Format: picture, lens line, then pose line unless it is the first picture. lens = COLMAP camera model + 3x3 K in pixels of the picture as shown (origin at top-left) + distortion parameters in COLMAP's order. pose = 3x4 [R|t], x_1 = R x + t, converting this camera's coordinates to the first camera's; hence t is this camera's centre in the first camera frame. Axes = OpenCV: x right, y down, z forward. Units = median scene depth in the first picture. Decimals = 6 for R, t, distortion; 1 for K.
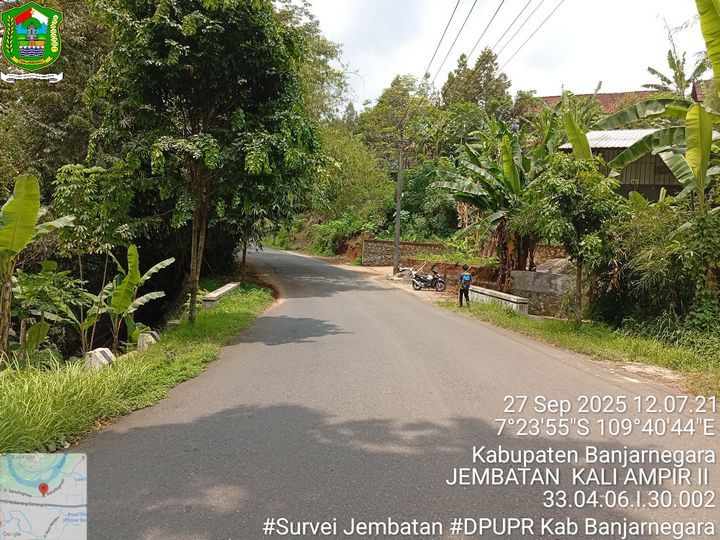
lens RADIAL K [[499.1, 0, 363.6], [0, 499.1, 273.1], [0, 0, 1]] dist [0.000267, -0.002564]
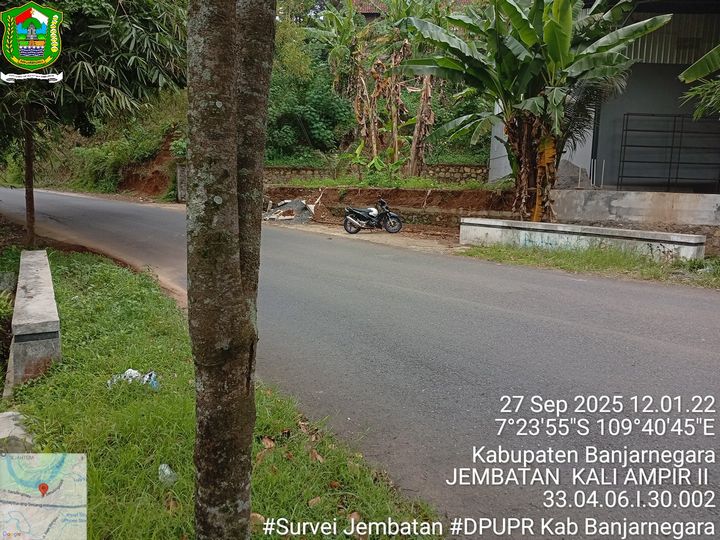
lens RADIAL K [[496.9, 0, 360.0], [0, 496.9, 270.0], [0, 0, 1]] dist [0.005584, 0.001848]
pose [[0.887078, -0.118142, 0.446246, -0.169515], [0.061477, 0.988319, 0.139446, -0.006471], [-0.457508, -0.096266, 0.883979, 0.473006]]
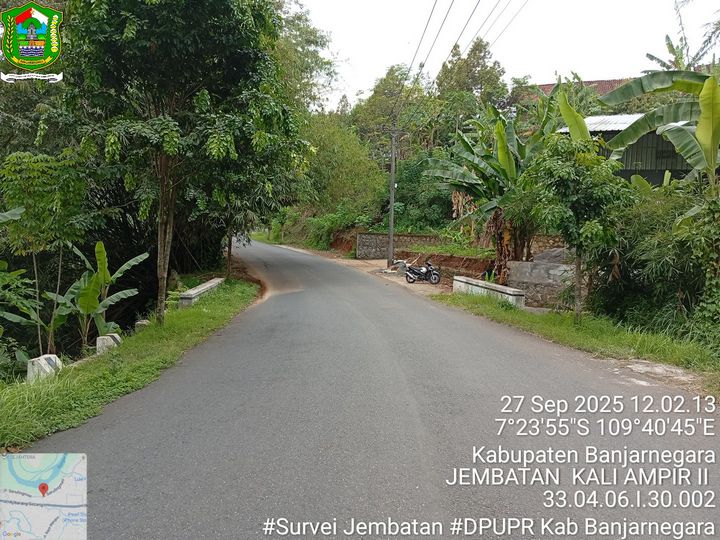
lens RADIAL K [[496.9, 0, 360.0], [0, 496.9, 270.0], [0, 0, 1]] dist [0.005584, 0.001848]
pose [[0.999860, -0.015536, -0.006211, 0.015956], [0.015581, 0.999851, 0.007404, -0.000040], [0.006095, -0.007500, 0.999953, 0.037316]]
